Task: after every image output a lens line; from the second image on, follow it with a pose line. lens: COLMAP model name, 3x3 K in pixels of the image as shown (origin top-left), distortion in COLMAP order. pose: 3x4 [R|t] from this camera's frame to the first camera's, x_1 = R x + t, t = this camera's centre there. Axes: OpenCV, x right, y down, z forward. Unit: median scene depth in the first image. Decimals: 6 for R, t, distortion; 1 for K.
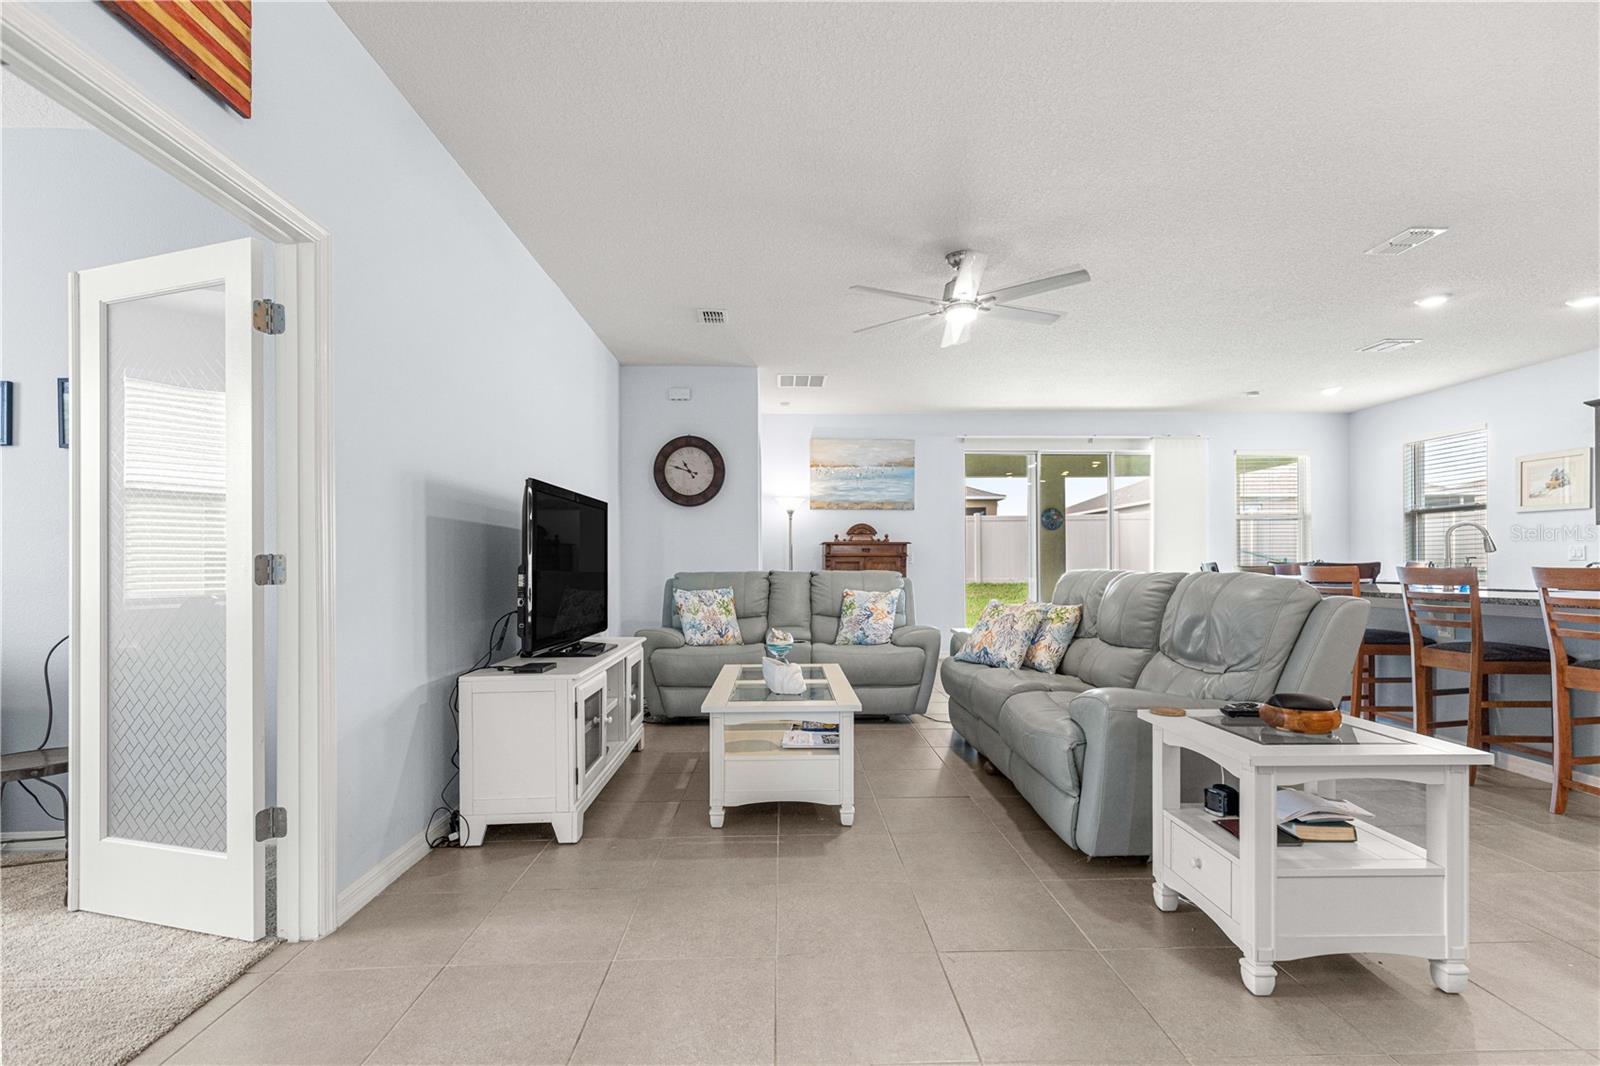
lens RADIAL K [[725.5, 0, 799.8], [0, 725.5, 561.3], [0, 0, 1]] dist [0.007967, -0.001334]
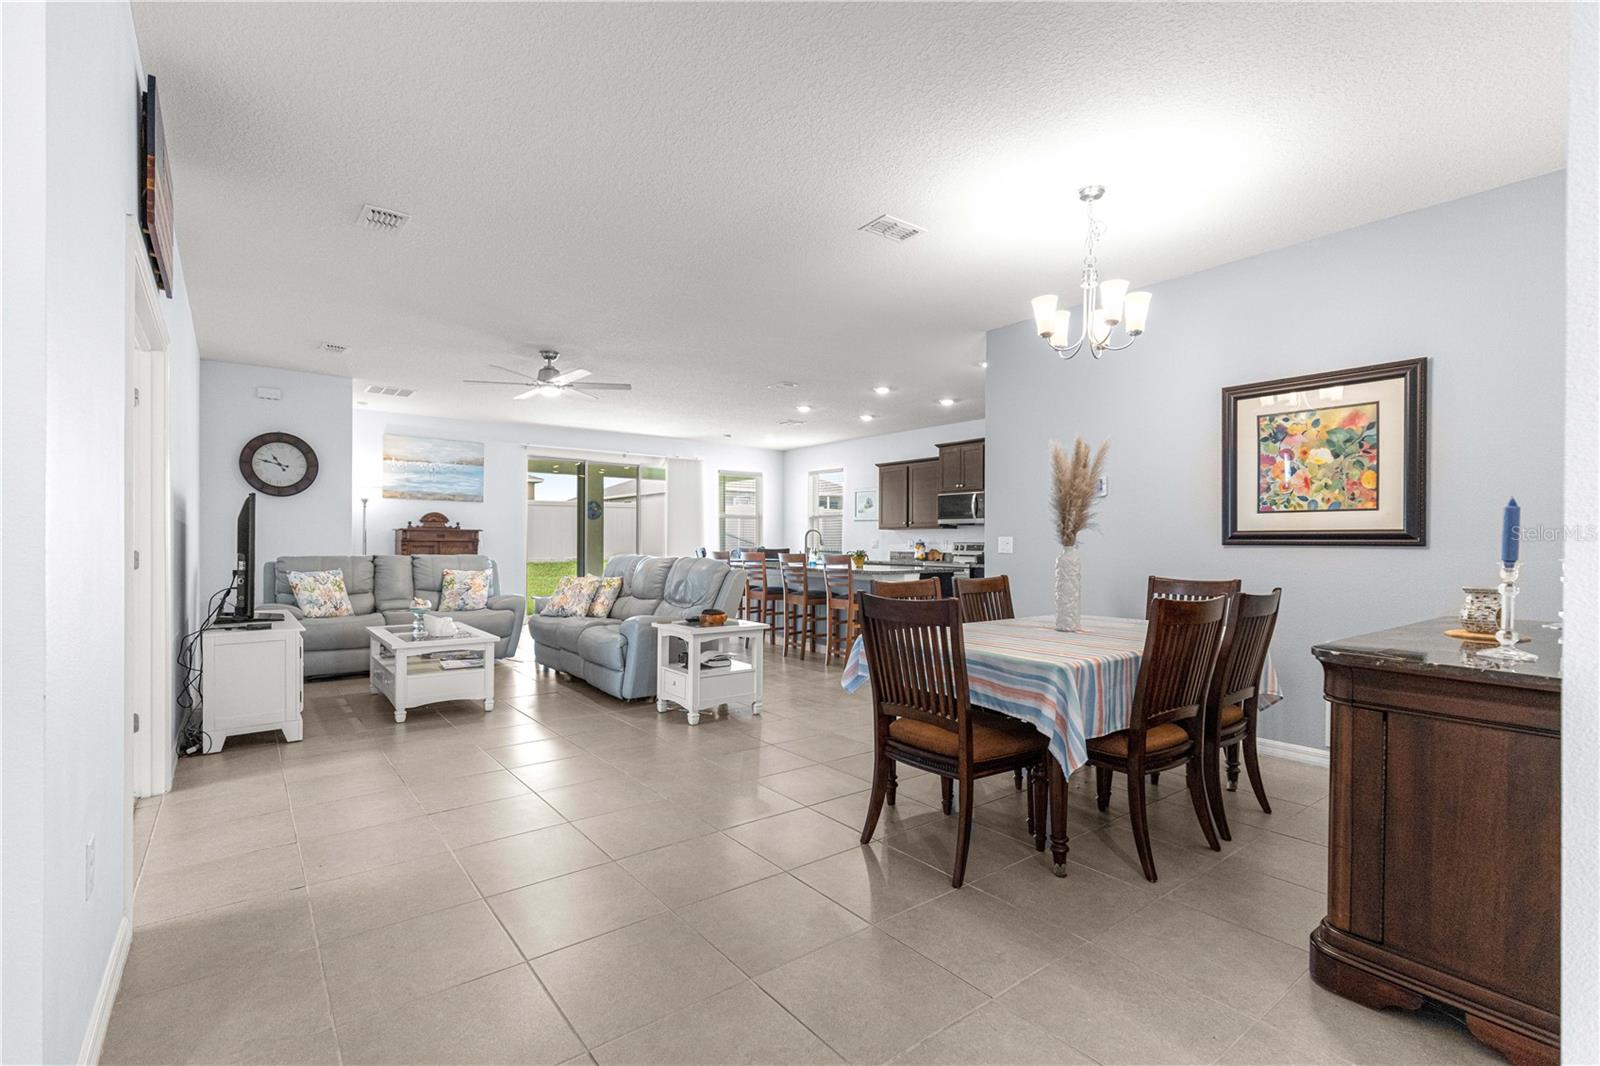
lens RADIAL K [[725.5, 0, 808.7], [0, 725.5, 543.0], [0, 0, 1]] dist [0.007967, -0.001334]
pose [[0.802836, 0.007713, 0.596150, -0.214308], [-0.010527, 0.999944, 0.001239, -0.018784], [-0.596107, -0.007270, 0.802872, -0.482111]]
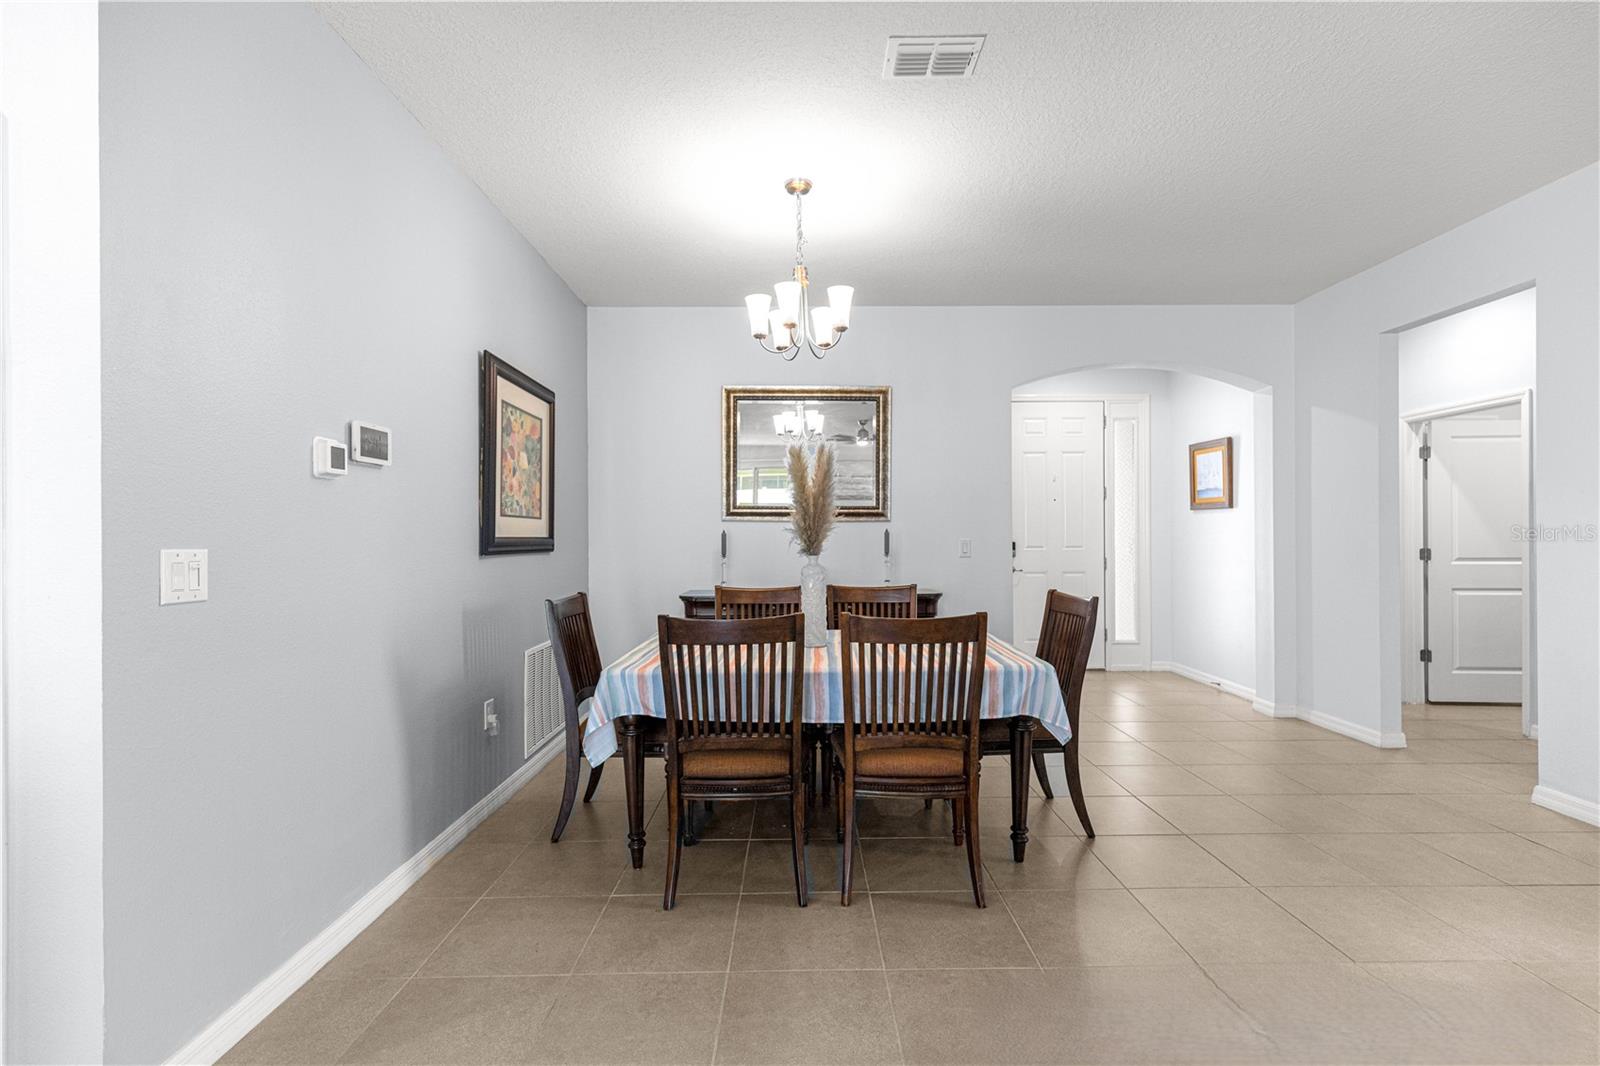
lens RADIAL K [[725.5, 0, 801.2], [0, 725.5, 534.2], [0, 0, 1]] dist [0.007967, -0.001334]
pose [[-0.999345, 0.013424, 0.033595, 0.404247], [0.013131, 0.999874, -0.008912, -0.029383], [-0.033710, -0.008465, -0.999396, 0.595760]]
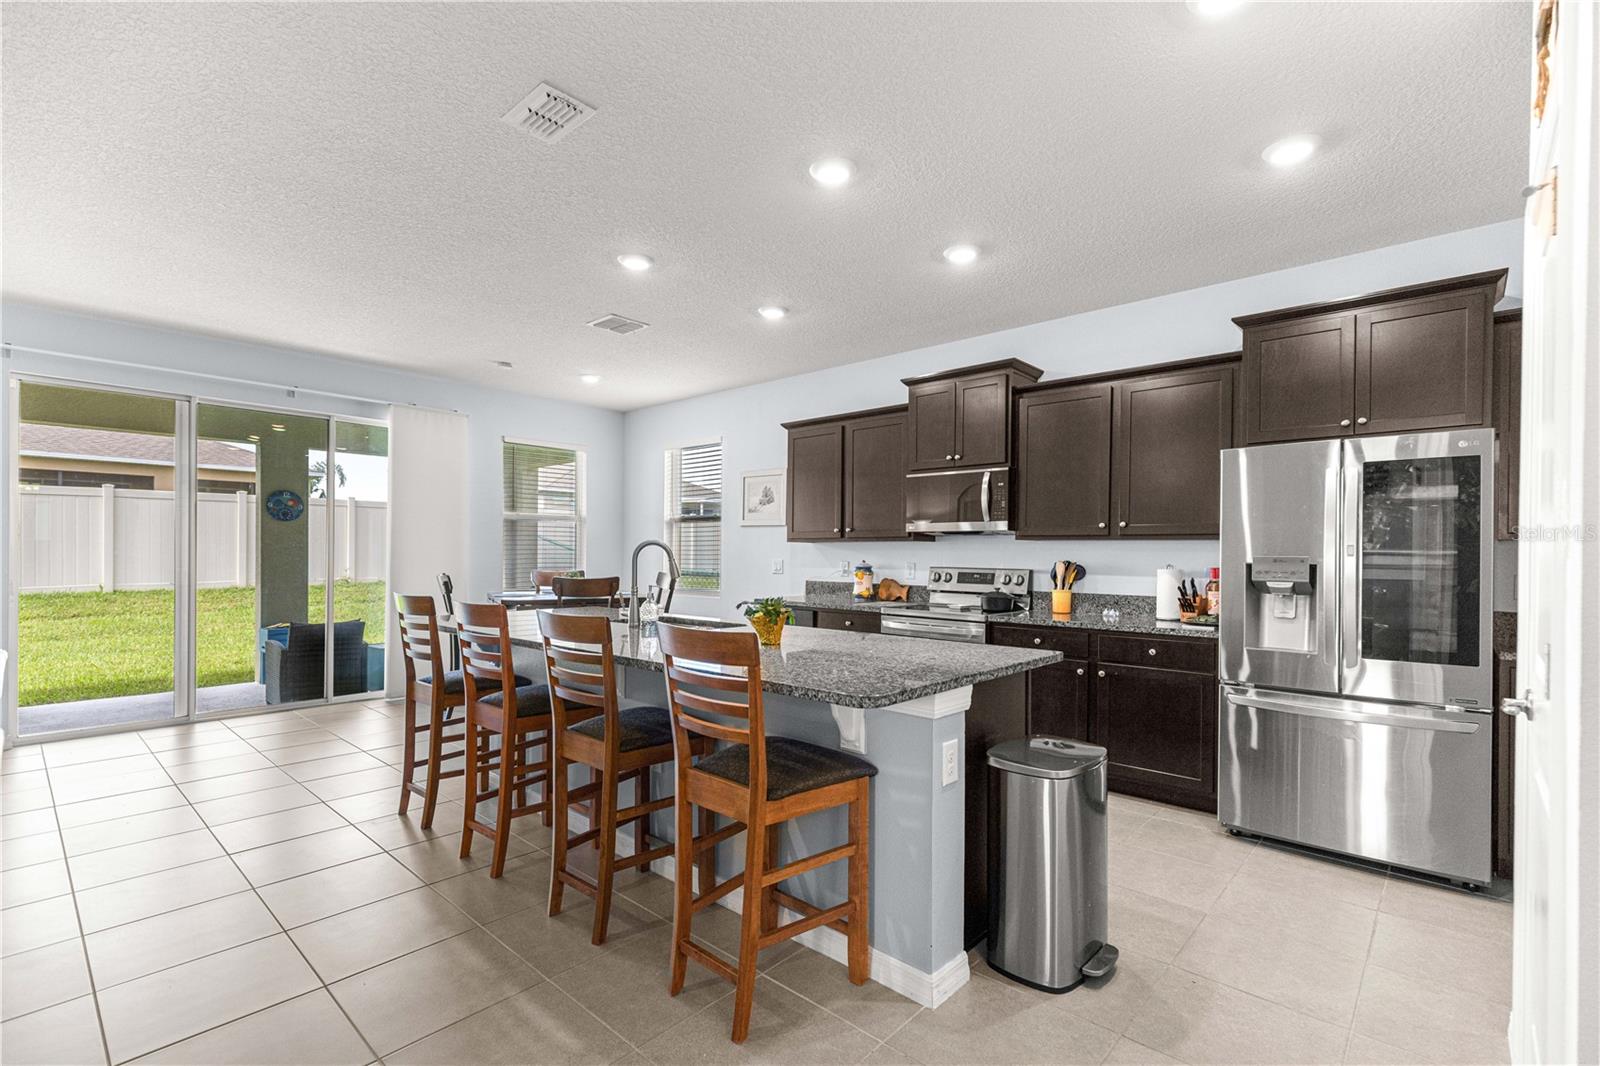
lens RADIAL K [[725.5, 0, 810.2], [0, 725.5, 561.8], [0, 0, 1]] dist [0.007967, -0.001334]
pose [[0.689527, 0.002774, 0.724255, 0.421472], [-0.014012, 0.999857, 0.009511, -0.037853], [-0.724125, -0.016706, 0.689467, 0.302102]]
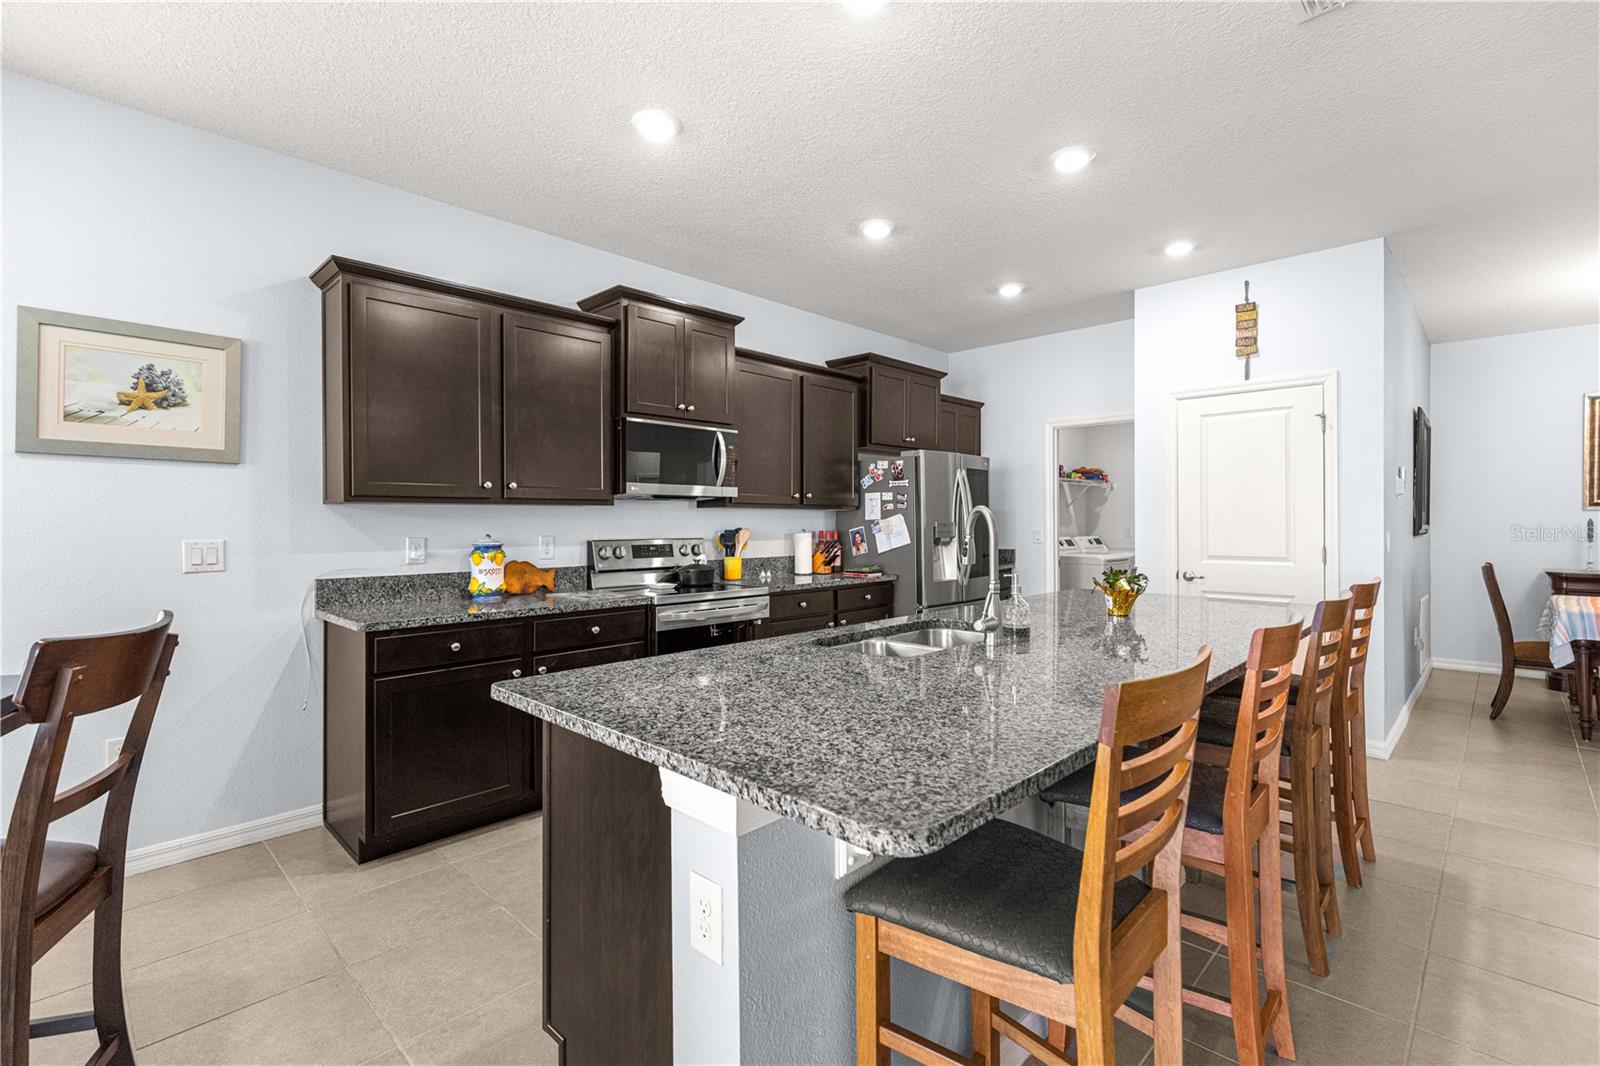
lens RADIAL K [[725.5, 0, 808.2], [0, 725.5, 527.1], [0, 0, 1]] dist [0.007967, -0.001334]
pose [[-0.699042, 0.002504, 0.715076, 0.584518], [0.003930, 0.999992, 0.000340, -0.036446], [-0.715070, 0.003048, -0.699046, 1.339800]]
